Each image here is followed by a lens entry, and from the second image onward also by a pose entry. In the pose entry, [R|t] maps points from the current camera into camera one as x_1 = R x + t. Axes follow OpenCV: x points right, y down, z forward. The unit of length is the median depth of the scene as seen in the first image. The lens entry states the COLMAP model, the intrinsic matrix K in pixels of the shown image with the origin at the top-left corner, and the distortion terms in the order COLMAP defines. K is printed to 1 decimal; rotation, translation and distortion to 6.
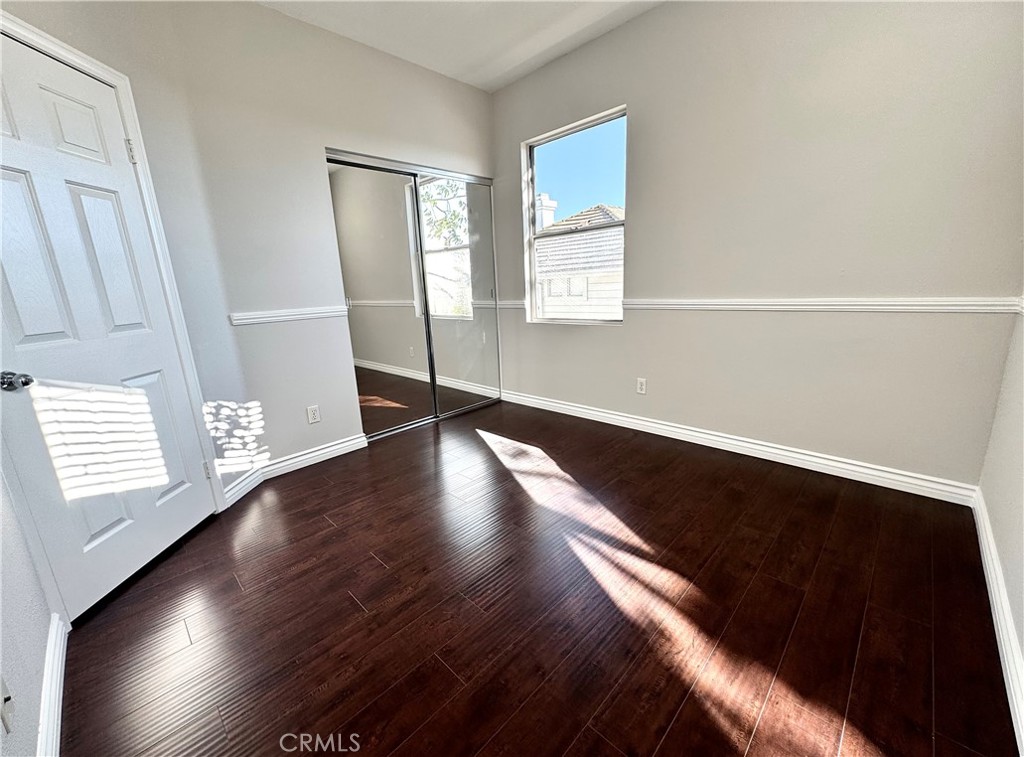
lens RADIAL K [[409.6, 0, 510.8], [0, 409.6, 373.0], [0, 0, 1]] dist [-0.000353, -0.000096]
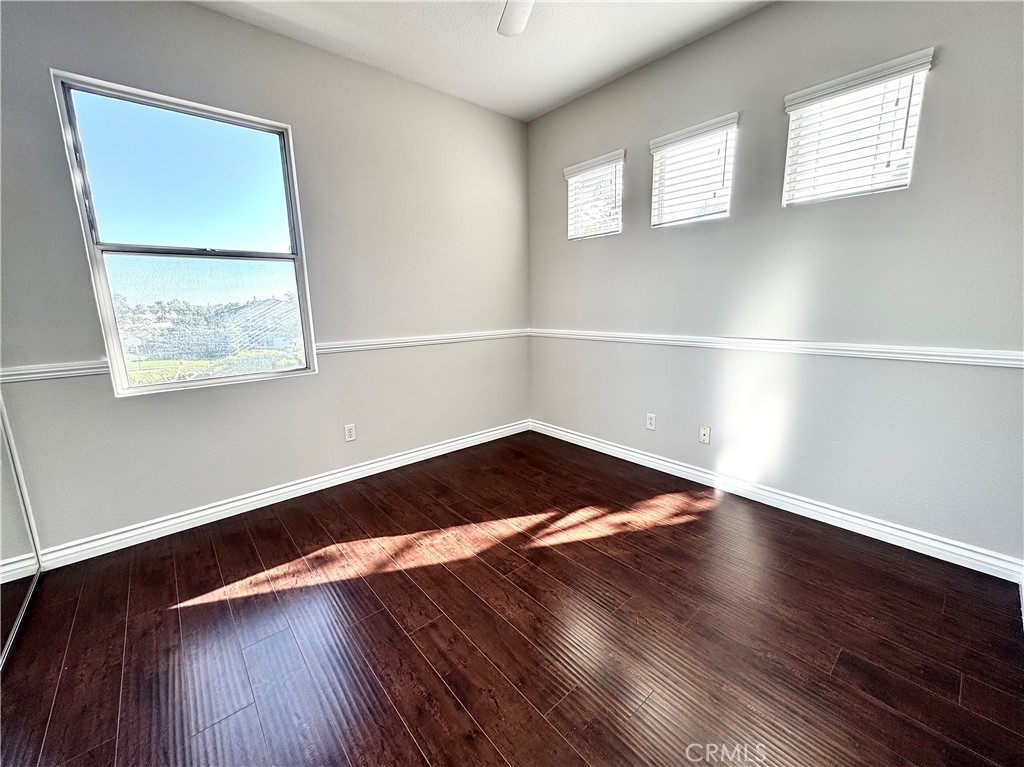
lens RADIAL K [[422.2, 0, 512.0], [0, 422.2, 381.9], [0, 0, 1]] dist [-0.003250, -0.000322]
pose [[0.086337, -0.156029, 0.983972, -0.774208], [0.219551, 0.966358, 0.133972, -0.171469], [-0.971773, 0.204465, 0.117689, 0.659785]]
